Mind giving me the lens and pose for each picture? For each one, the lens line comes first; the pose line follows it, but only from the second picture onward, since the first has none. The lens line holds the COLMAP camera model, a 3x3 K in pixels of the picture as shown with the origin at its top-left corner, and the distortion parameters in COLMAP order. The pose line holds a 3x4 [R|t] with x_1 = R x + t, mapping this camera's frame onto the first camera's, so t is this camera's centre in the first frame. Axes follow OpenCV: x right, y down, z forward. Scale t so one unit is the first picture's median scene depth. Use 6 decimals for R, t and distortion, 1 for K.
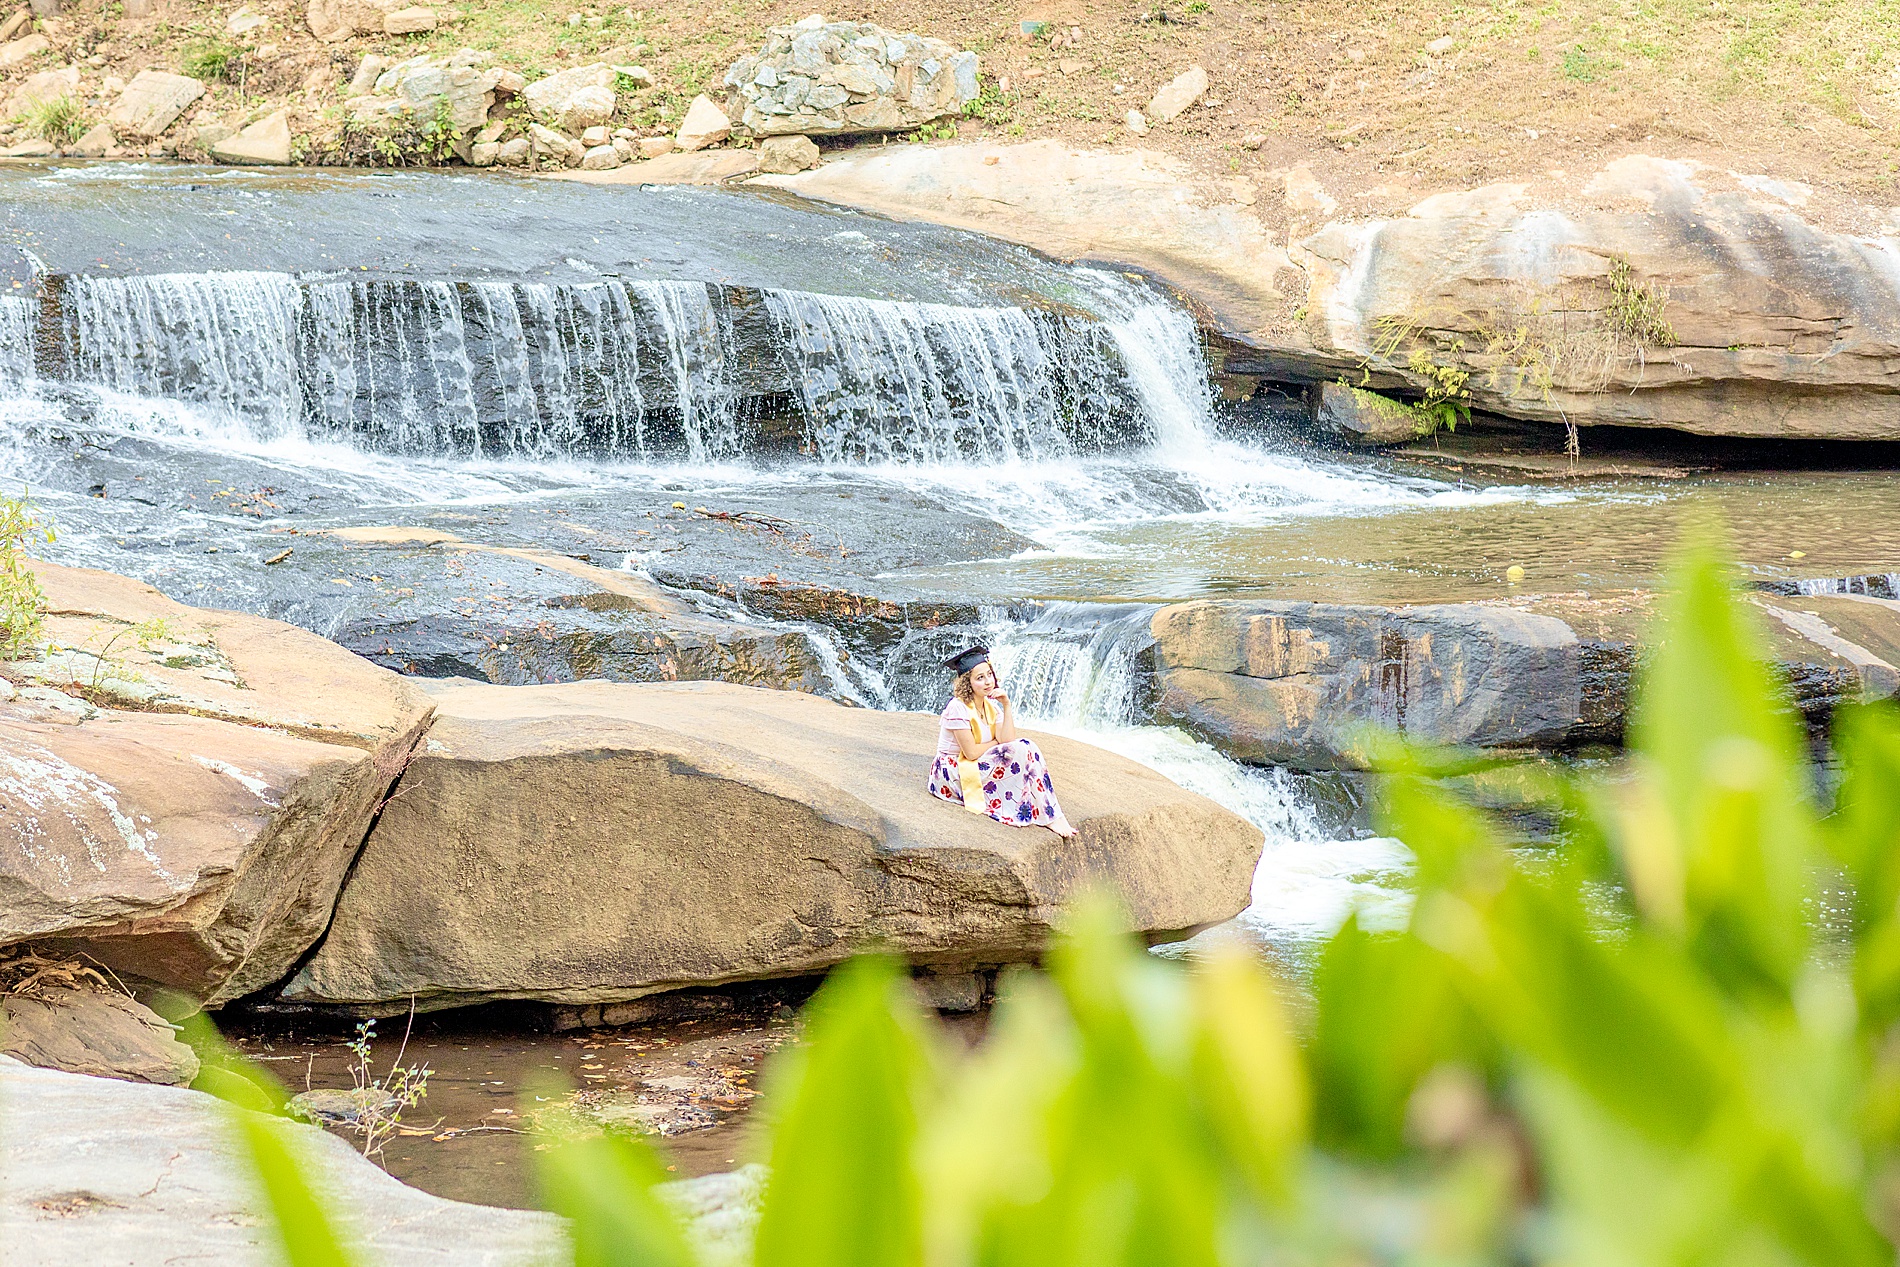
lens RADIAL K [[4814.6, 0, 938.5], [0, 4814.6, 641.1], [0, 0, 1]] dist [0.154913, 0.000000]
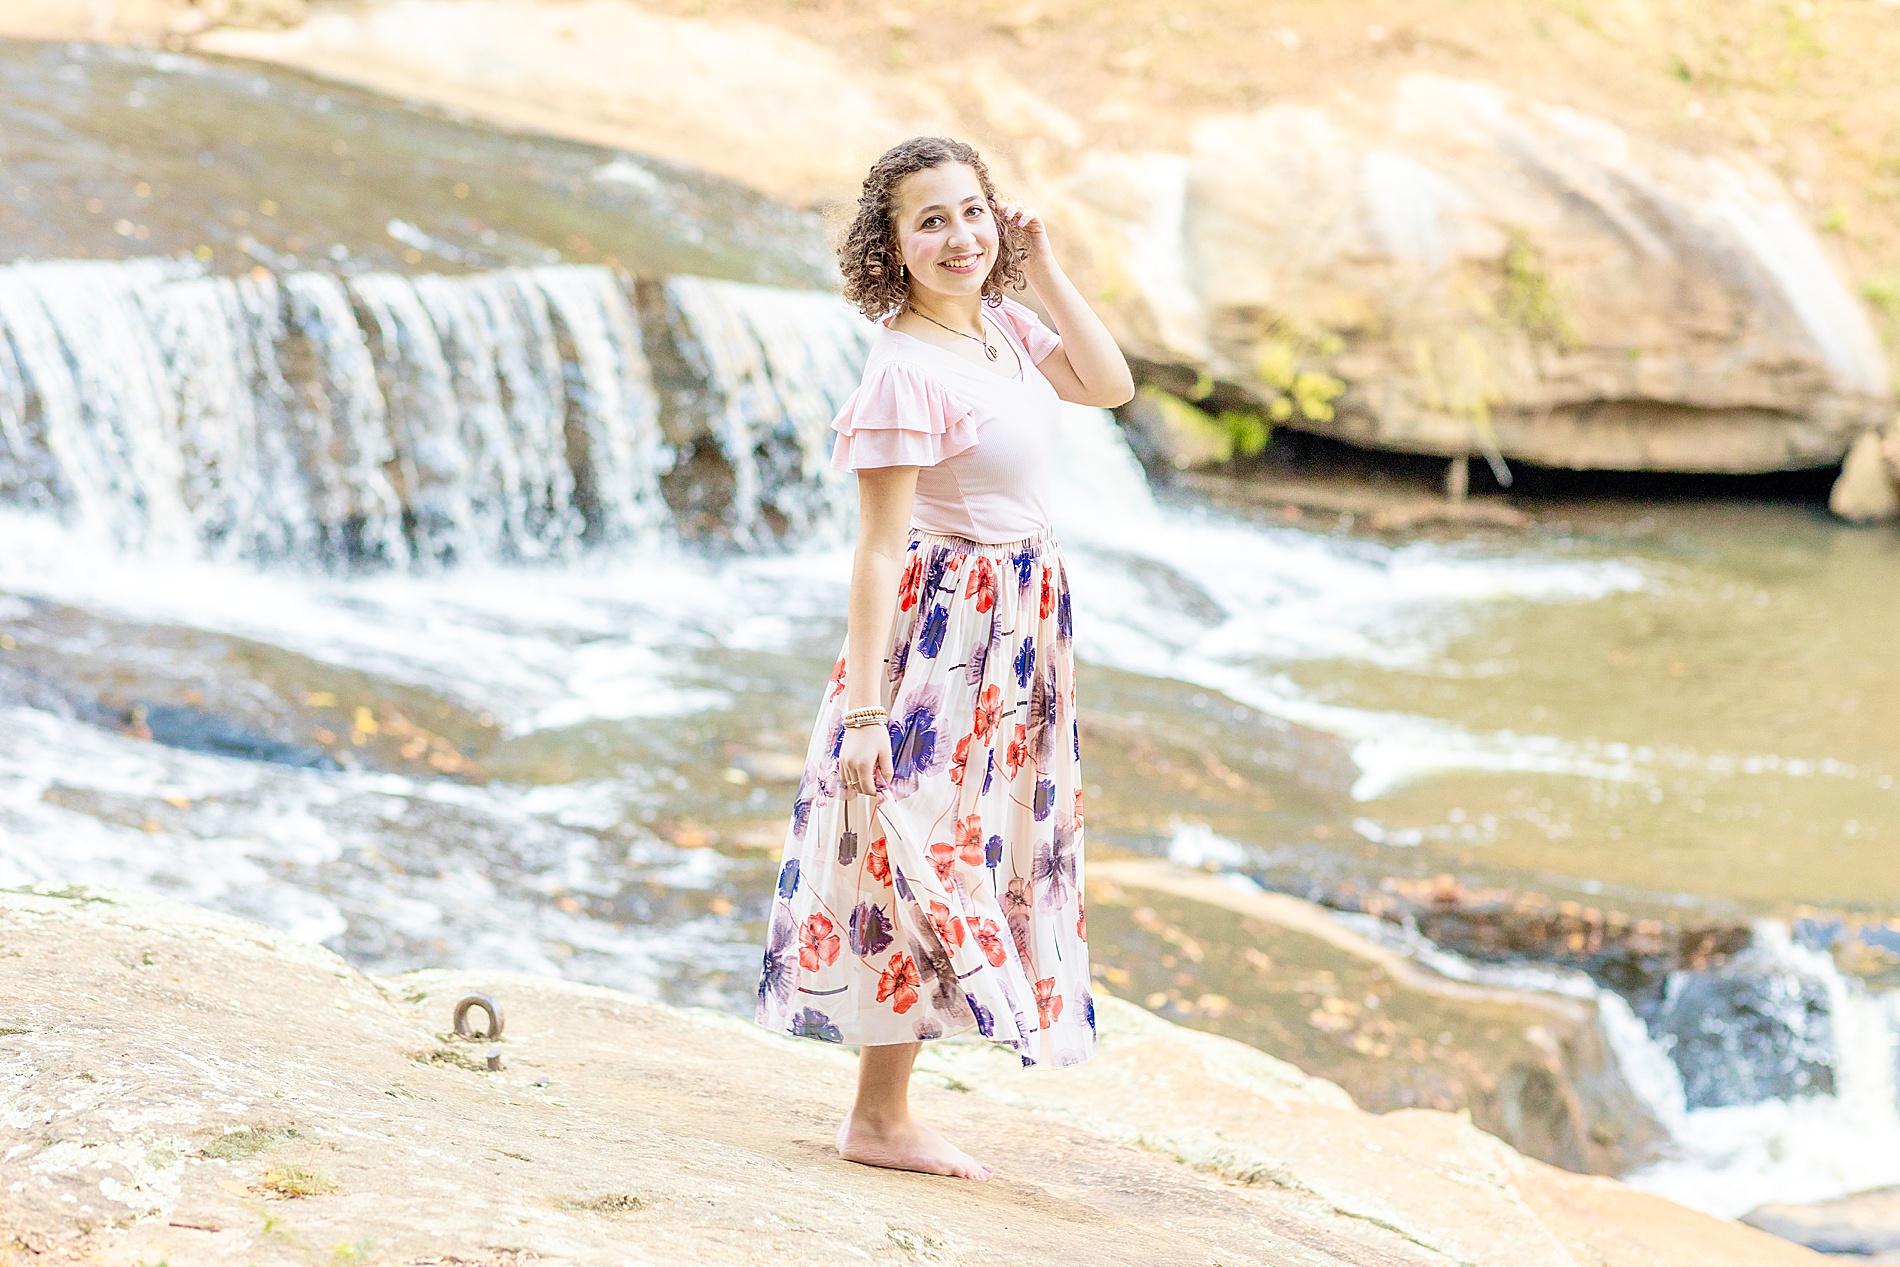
lens RADIAL K [[4835.6, 0, 993.6], [0, 4835.6, 668.0], [0, 0, 1]] dist [0.139963, 0.000000]
pose [[0.862318, -0.021113, 0.505926, -0.301251], [-0.017312, 0.997317, 0.071128, -0.063981], [-0.506071, -0.070094, 0.859639, 0.401945]]
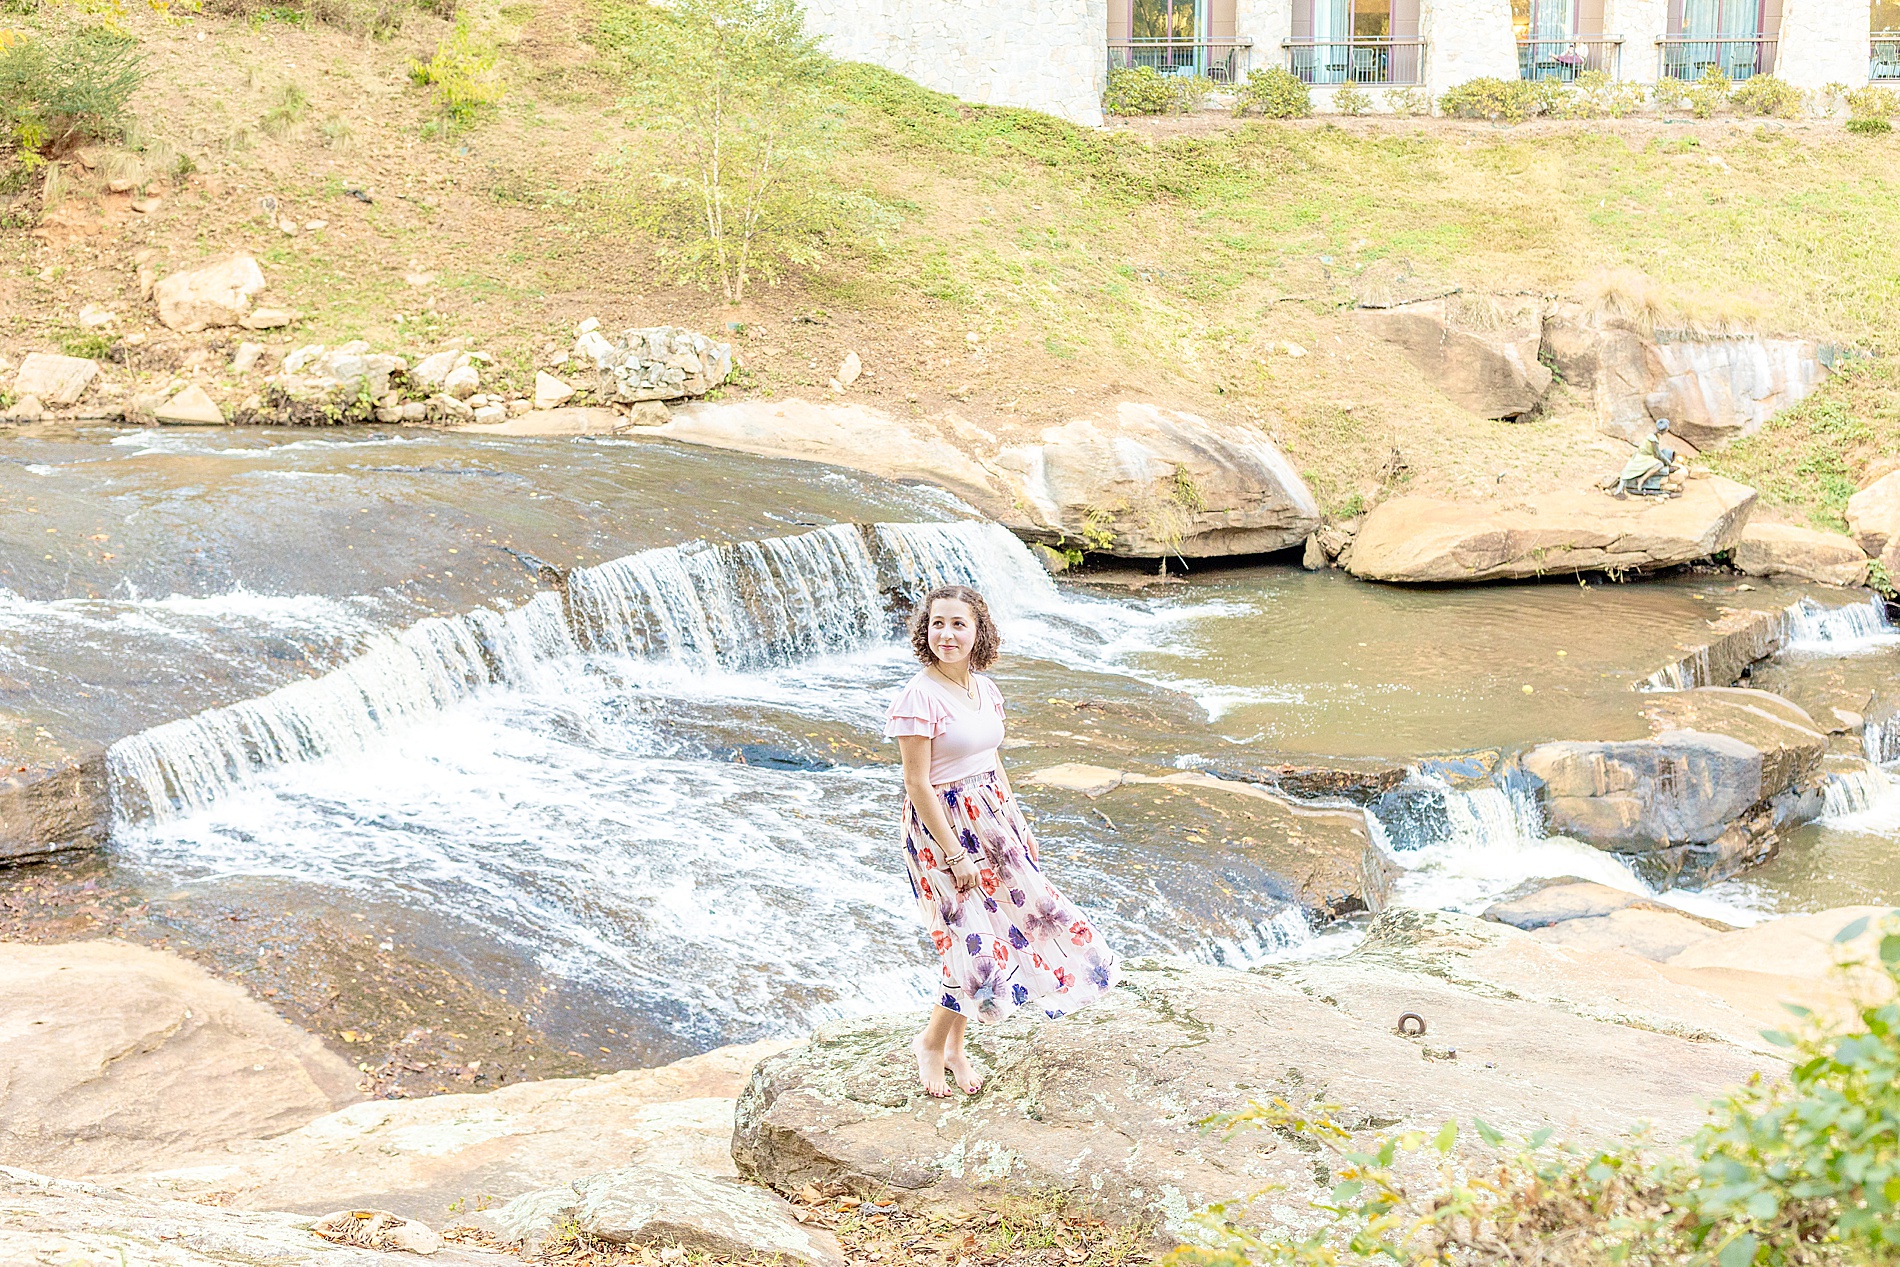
lens RADIAL K [[1927.5, 0, 998.2], [0, 1927.5, 622.6], [0, 0, 1]] dist [0.015364, 0.000000]
pose [[0.800214, -0.098432, 0.591582, -0.337172], [0.062587, 0.994759, 0.080857, -0.082795], [-0.596440, -0.027677, 0.802180, 0.467977]]
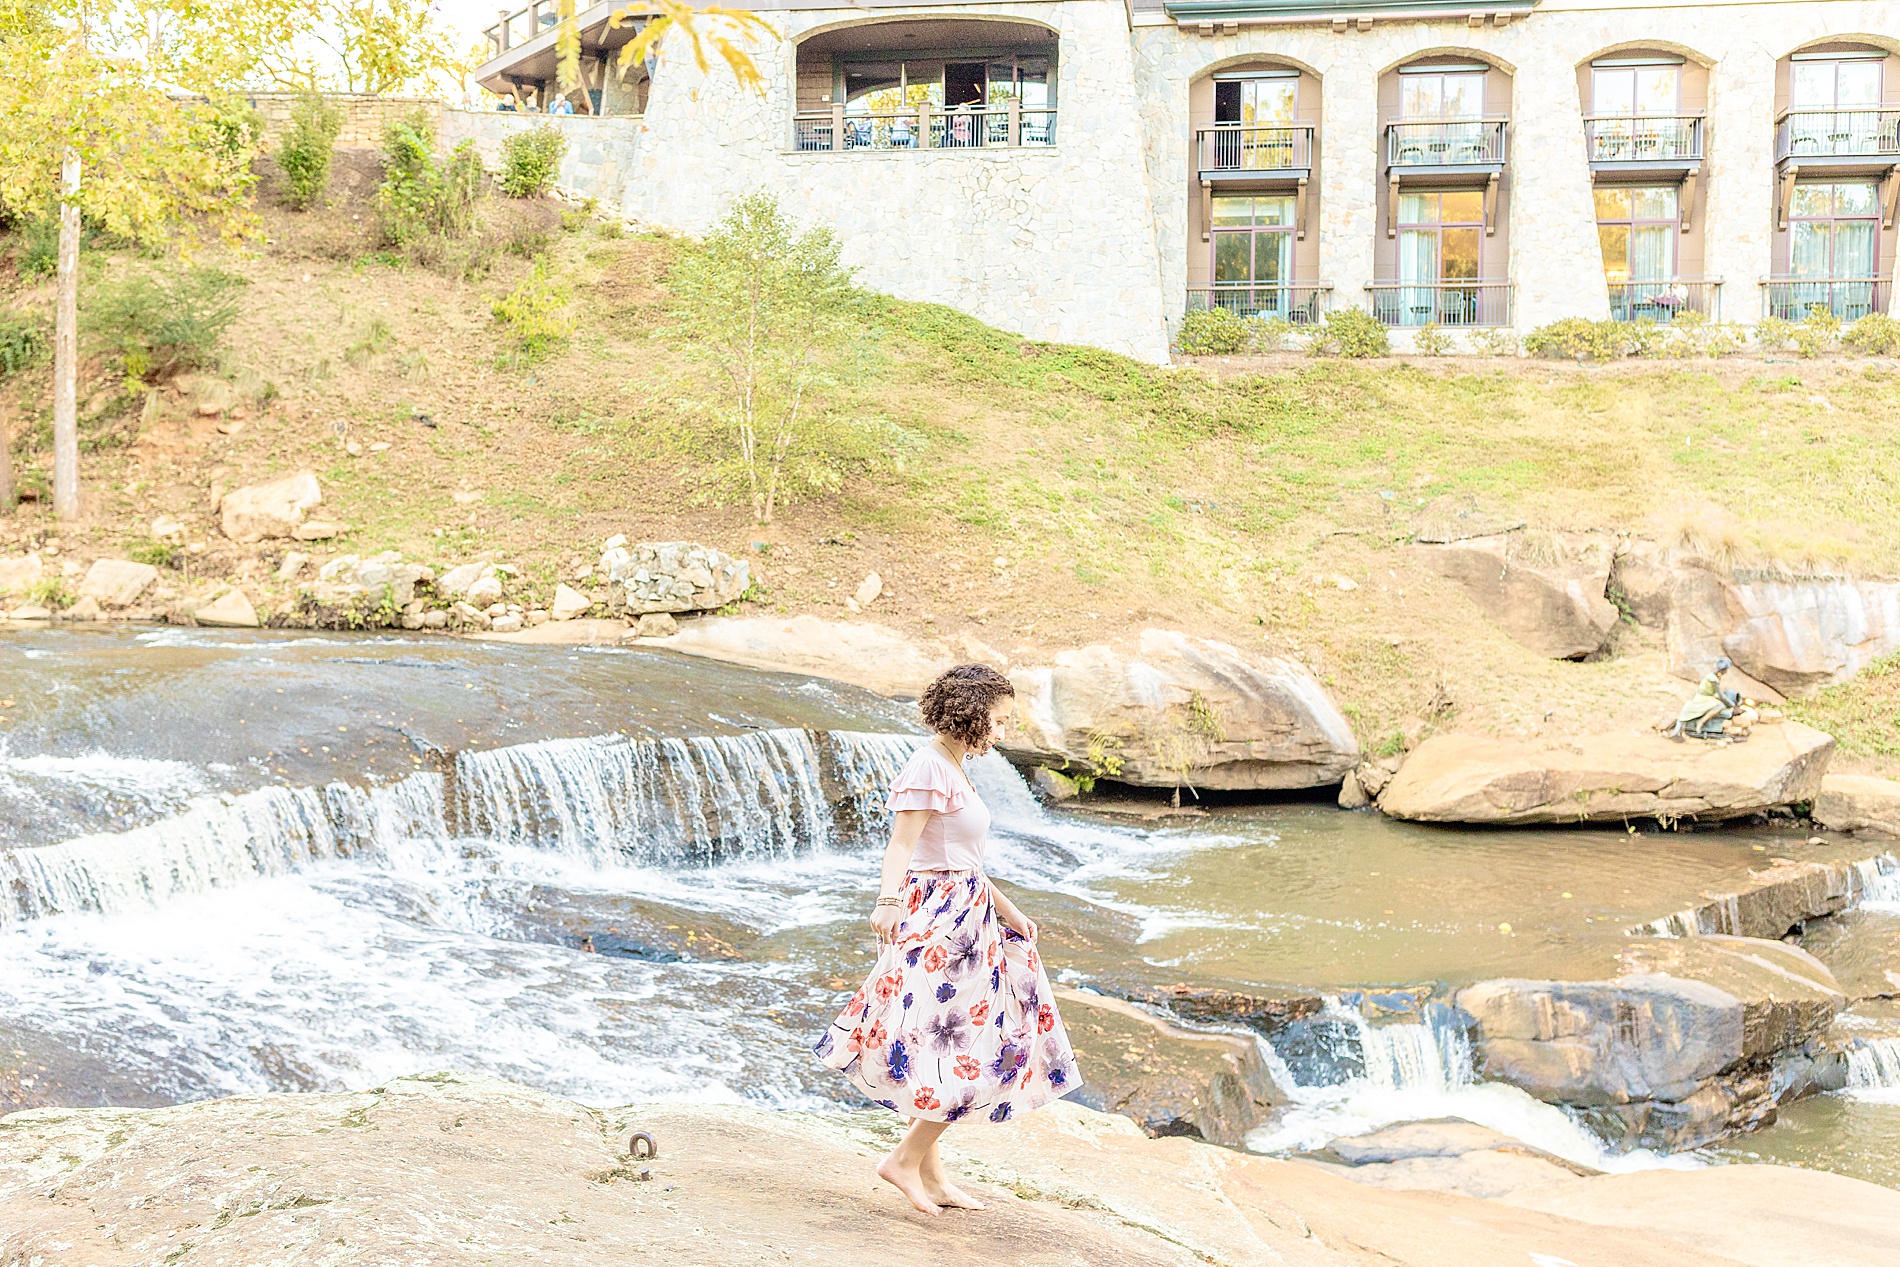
lens RADIAL K [[1927.5, 0, 926.4], [0, 1927.5, 614.7], [0, 0, 1]] dist [0.015364, 0.000000]
pose [[0.878397, 0.001546, 0.477929, -0.272291], [0.034135, 0.997238, -0.065963, -0.064395], [-0.476711, 0.074256, 0.875918, 0.439680]]
